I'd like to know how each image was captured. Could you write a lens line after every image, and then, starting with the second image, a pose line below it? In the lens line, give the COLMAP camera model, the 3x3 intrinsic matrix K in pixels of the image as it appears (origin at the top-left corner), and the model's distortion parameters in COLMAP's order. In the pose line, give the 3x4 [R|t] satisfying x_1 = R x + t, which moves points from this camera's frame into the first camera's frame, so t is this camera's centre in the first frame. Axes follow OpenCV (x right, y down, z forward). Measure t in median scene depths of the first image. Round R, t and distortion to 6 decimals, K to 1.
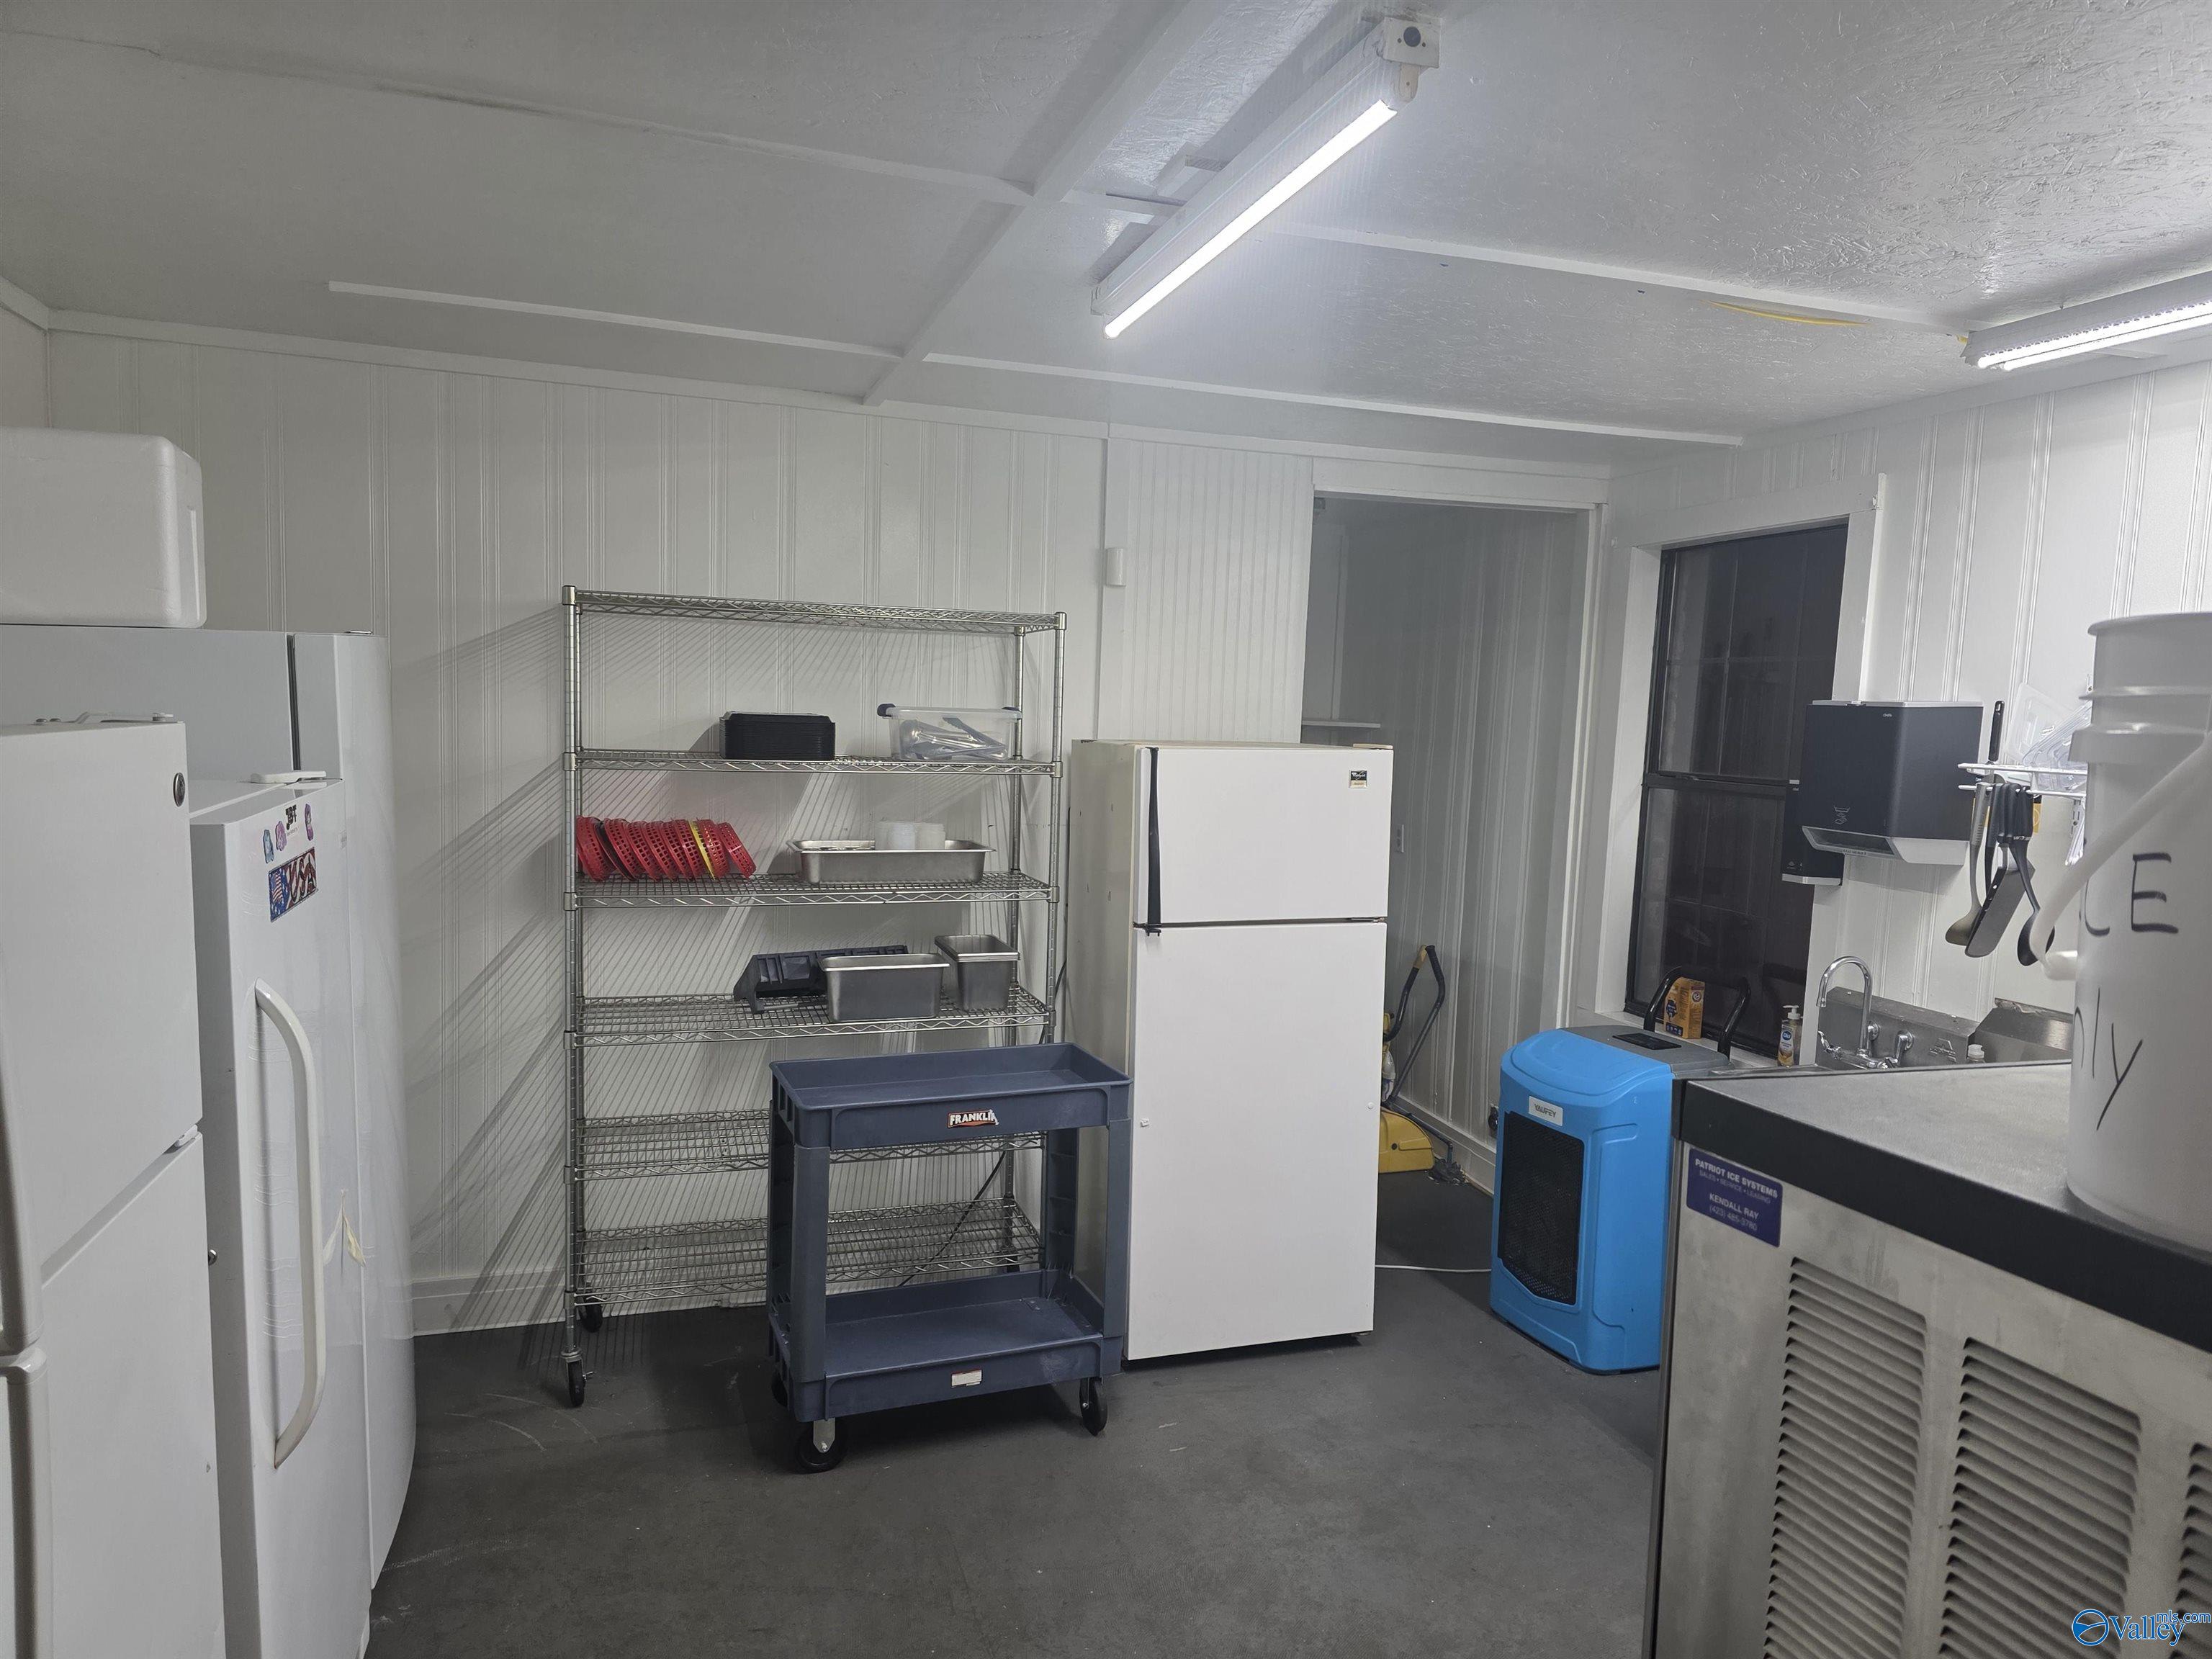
lens RADIAL K [[1472.4, 0, 1119.1], [0, 1472.4, 849.9], [0, 0, 1]] dist [0.055931, -0.054527]
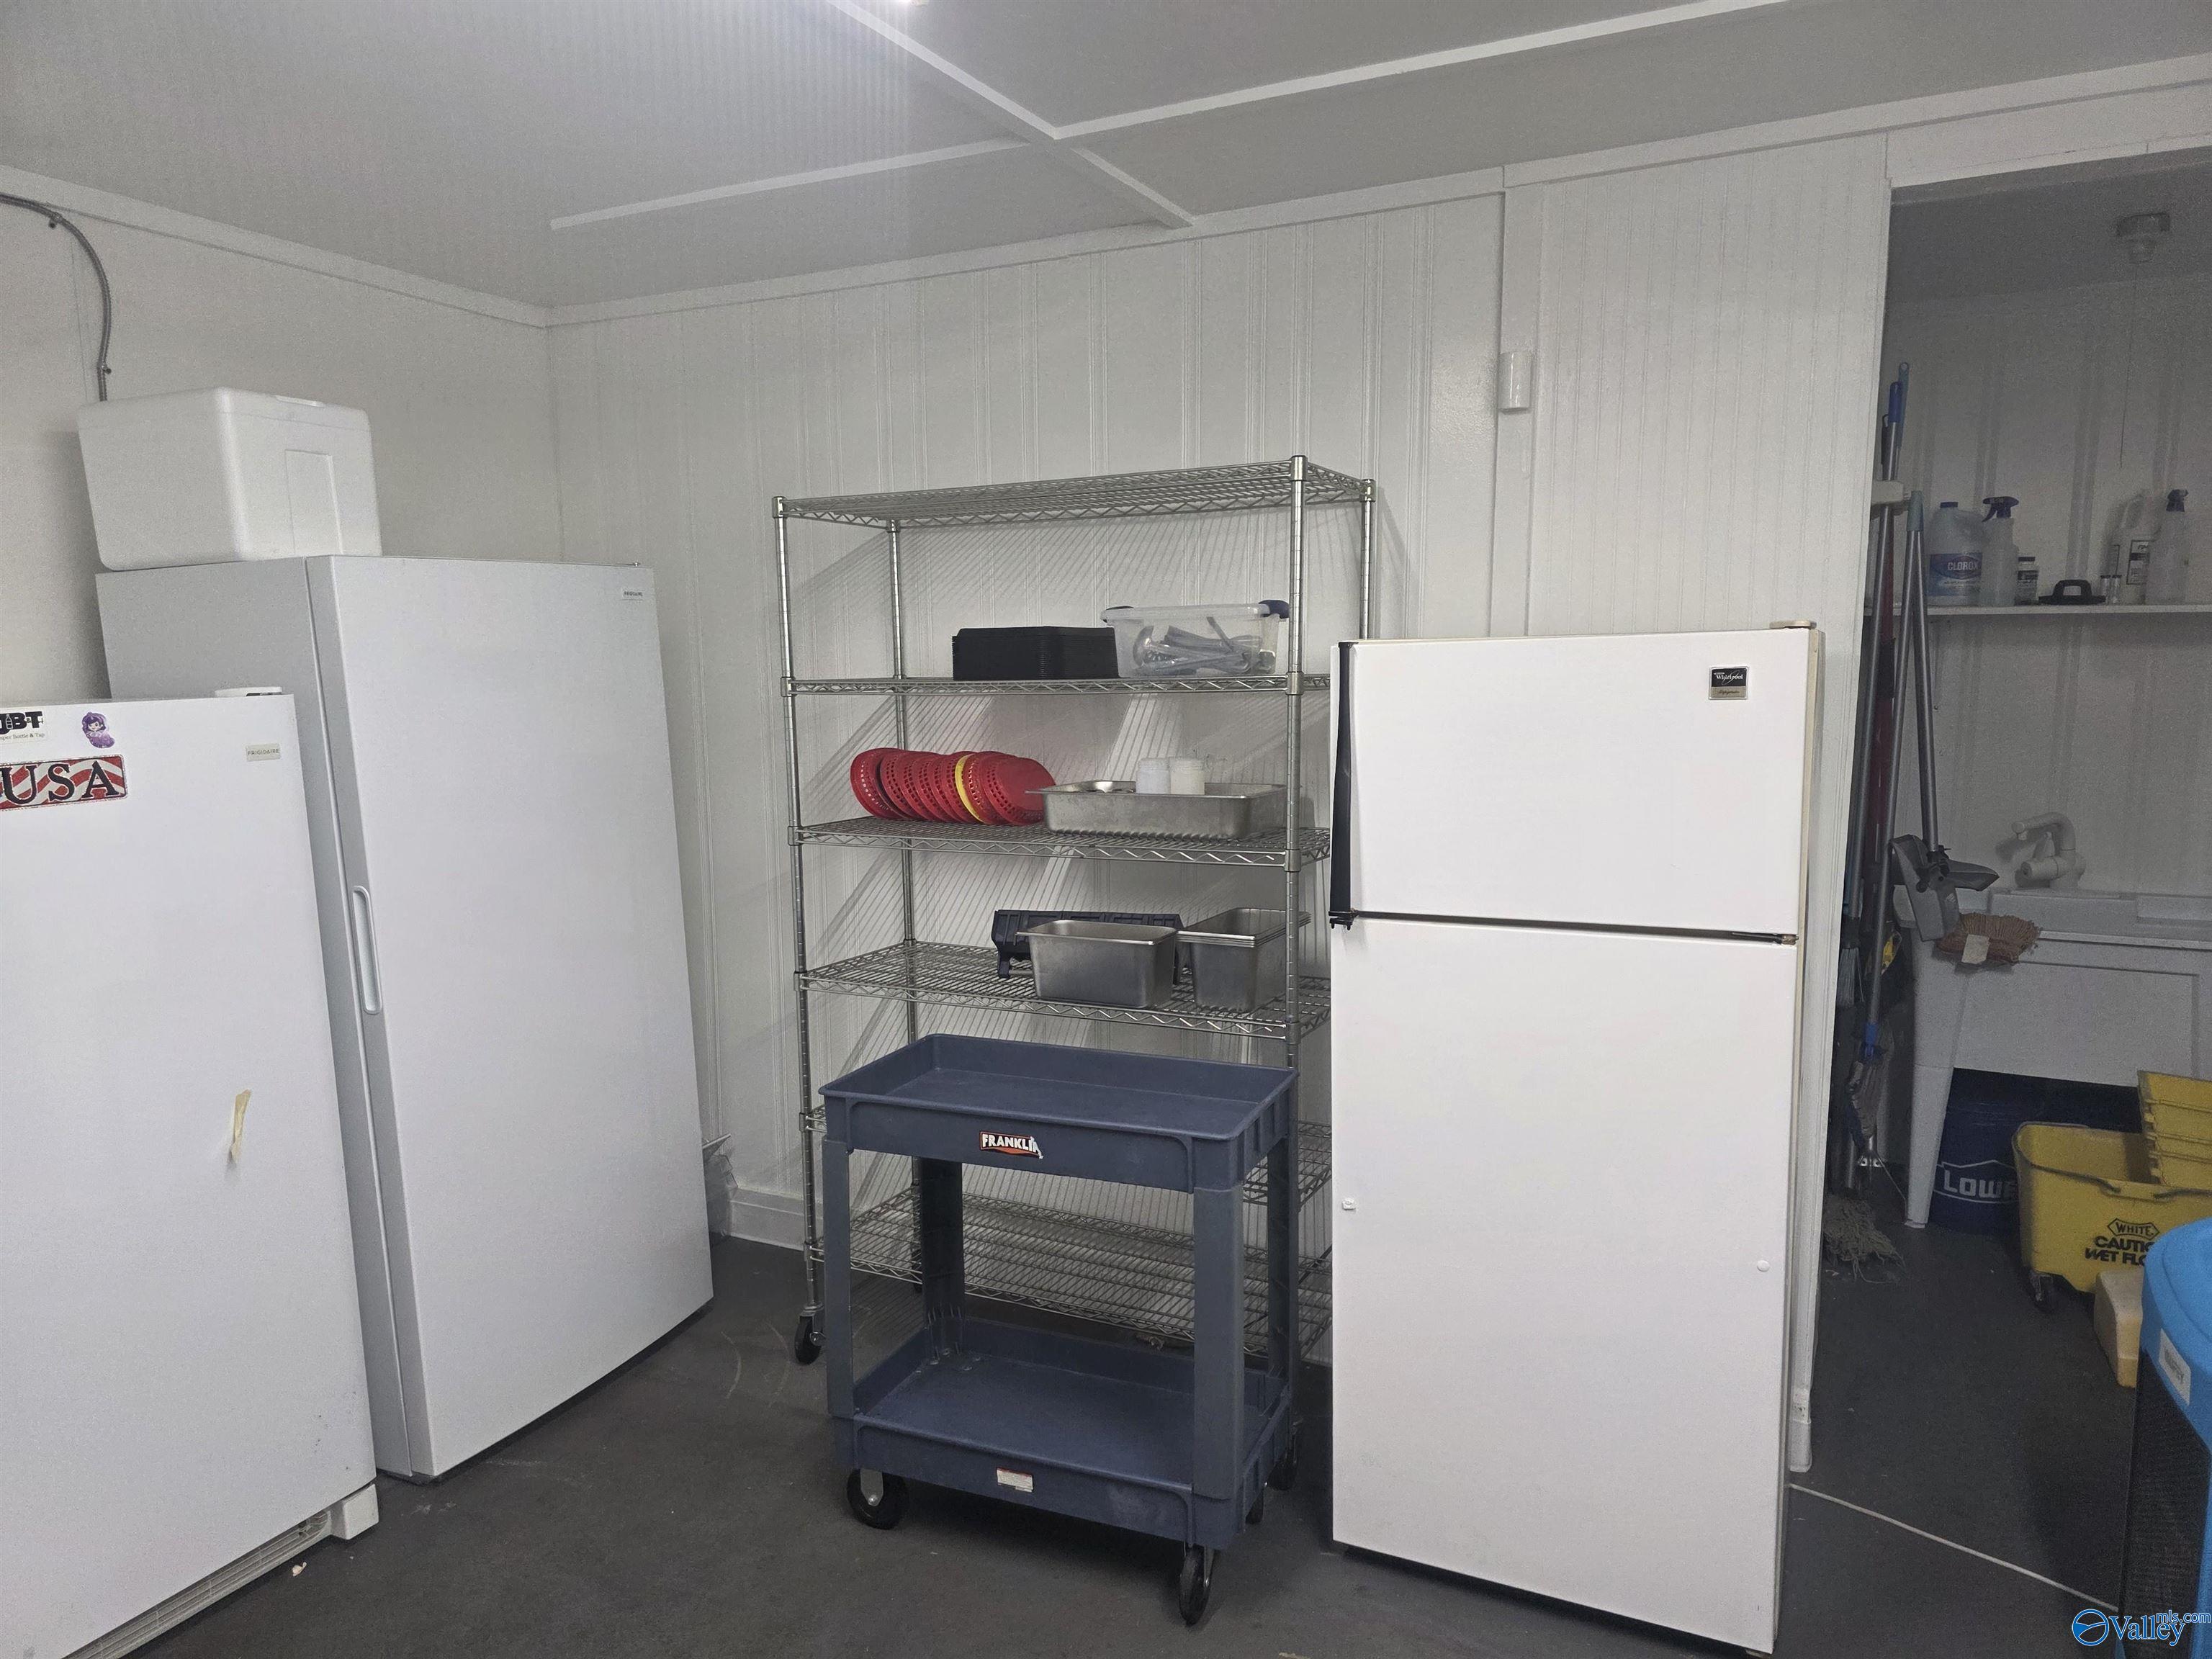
lens RADIAL K [[1472.4, 0, 1088.1], [0, 1472.4, 859.8], [0, 0, 1]] dist [0.055931, -0.054527]
pose [[0.708188, 0.055233, -0.703860, 0.386220], [-0.033164, 0.998437, 0.044981, 0.001248], [0.705245, -0.008512, 0.708913, 0.422091]]
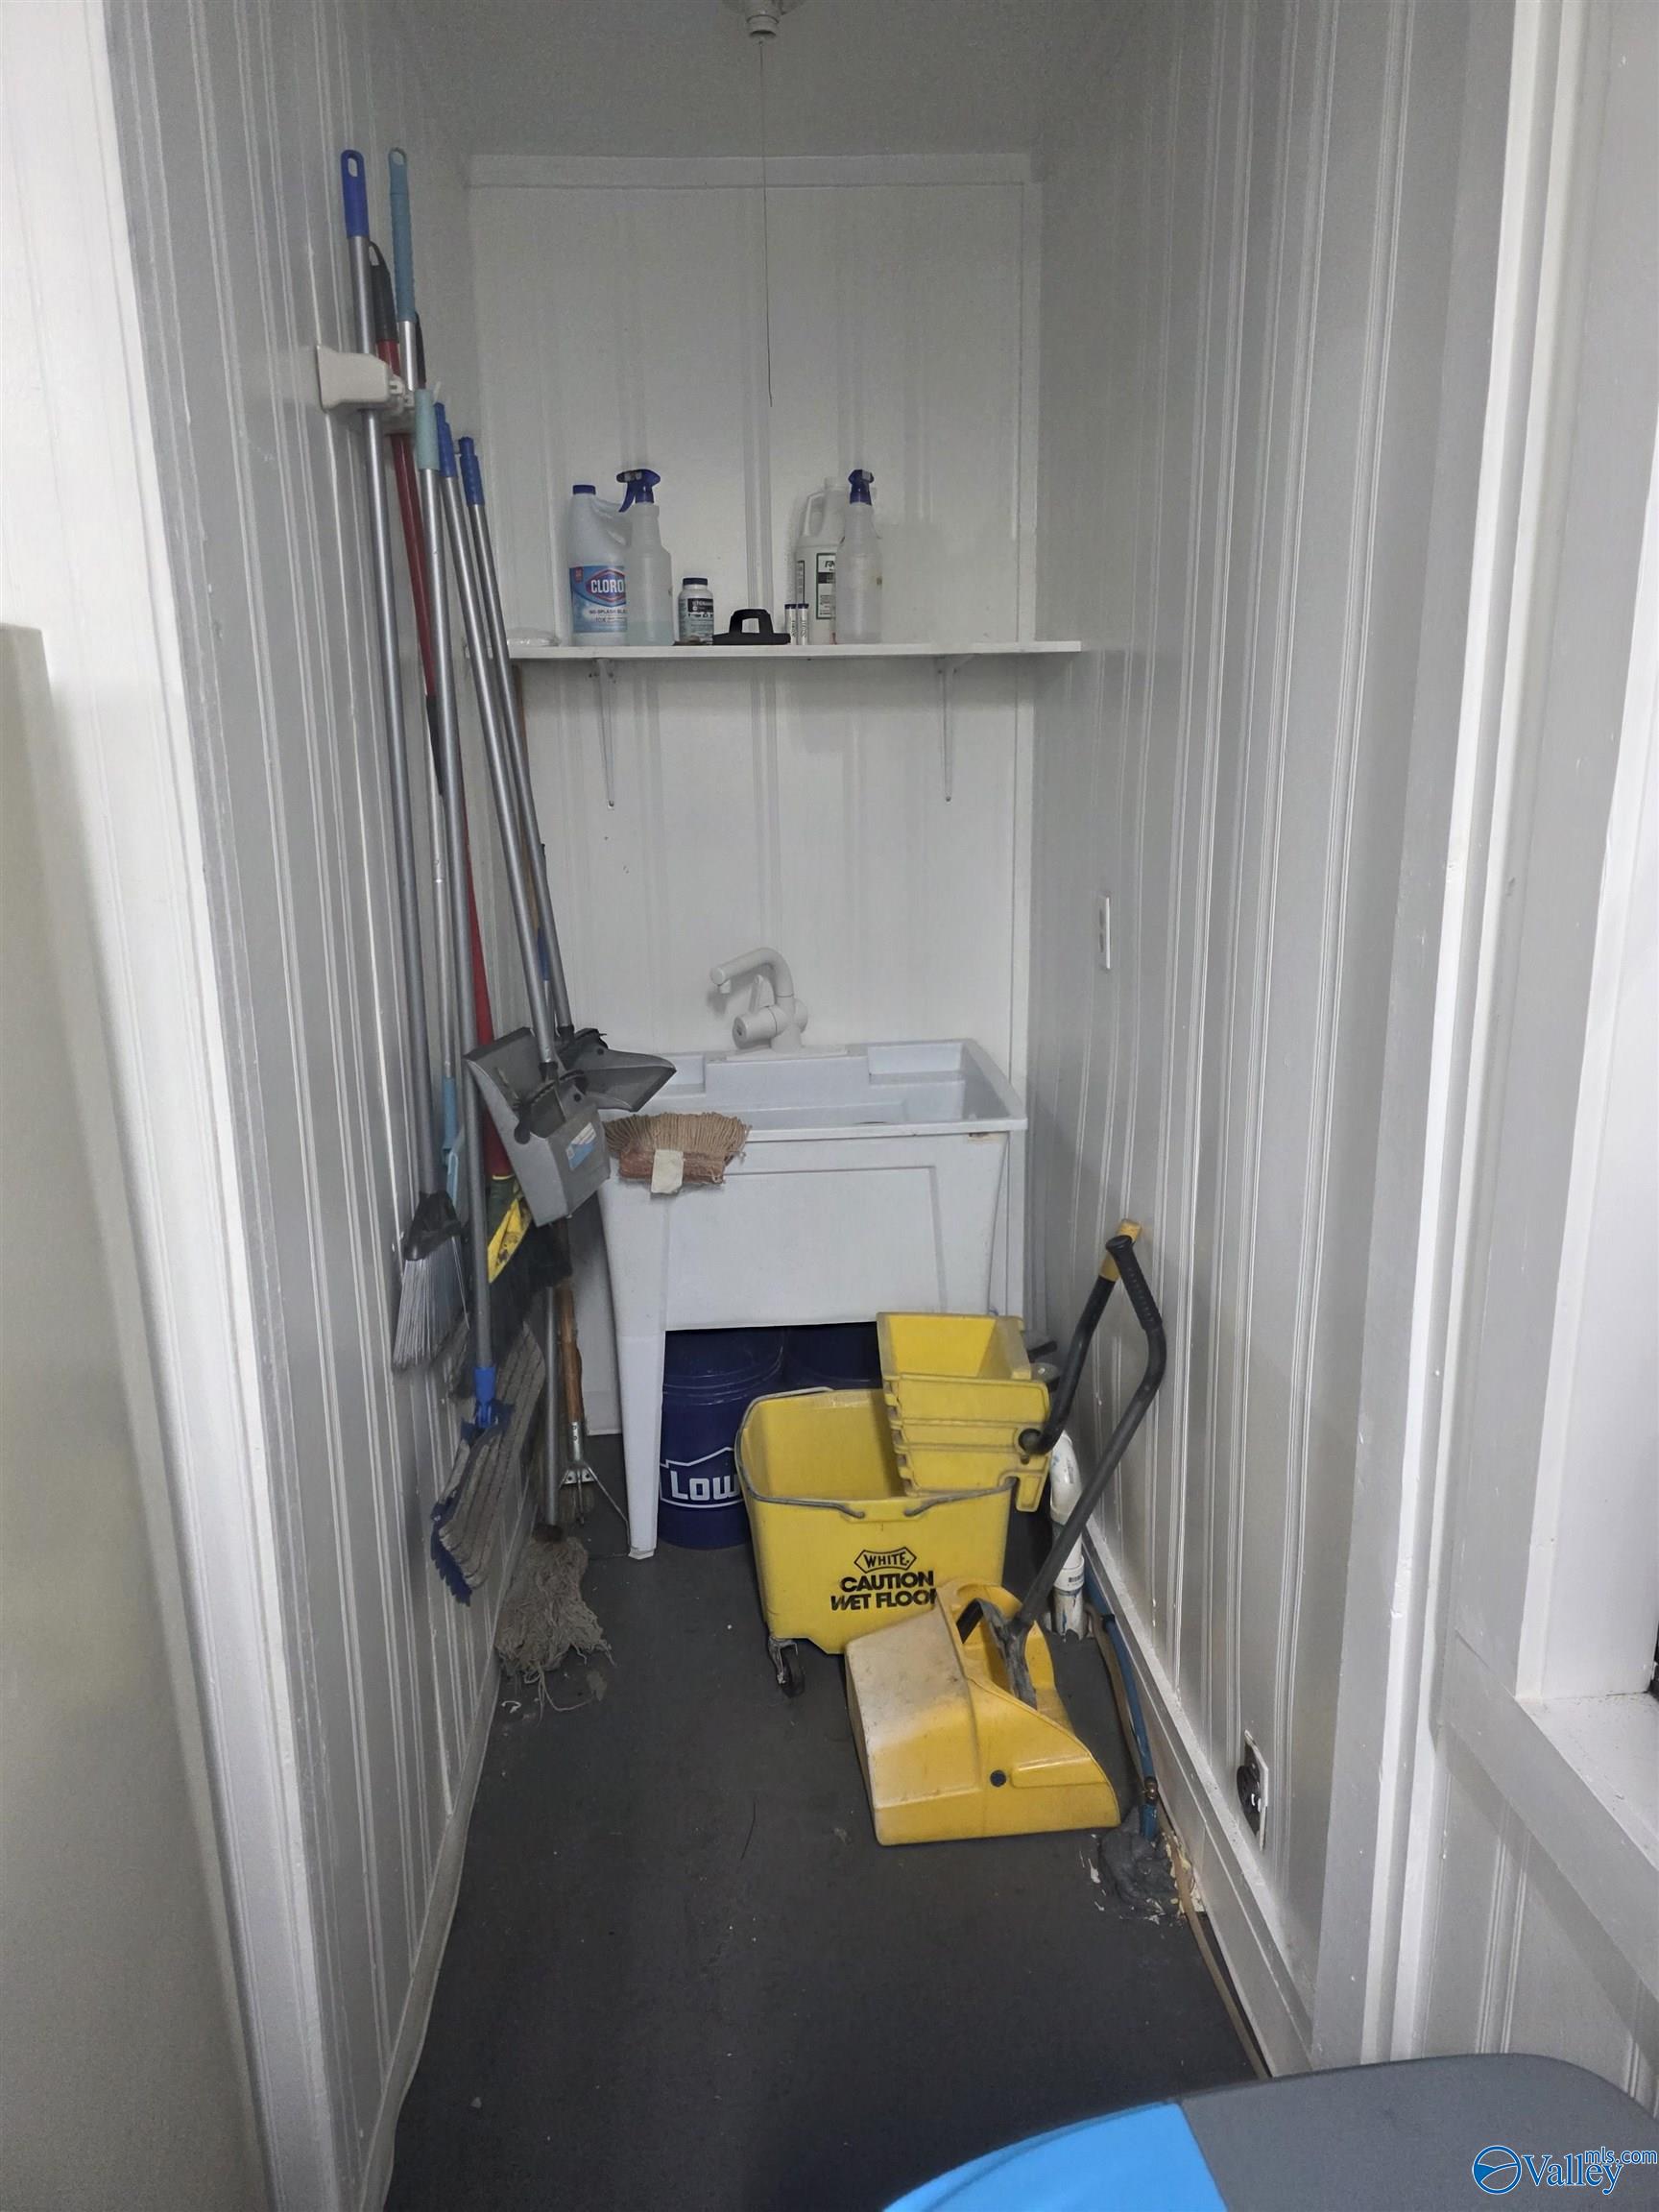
lens RADIAL K [[1472.4, 0, 818.9], [0, 1472.4, 1104.7], [0, 0, 1]] dist [0.055931, -0.054527]
pose [[0.971786, 0.002562, -0.235850, 0.356175], [0.032292, 0.989080, 0.143800, -0.018048], [0.233643, -0.147359, 0.961091, 0.691531]]
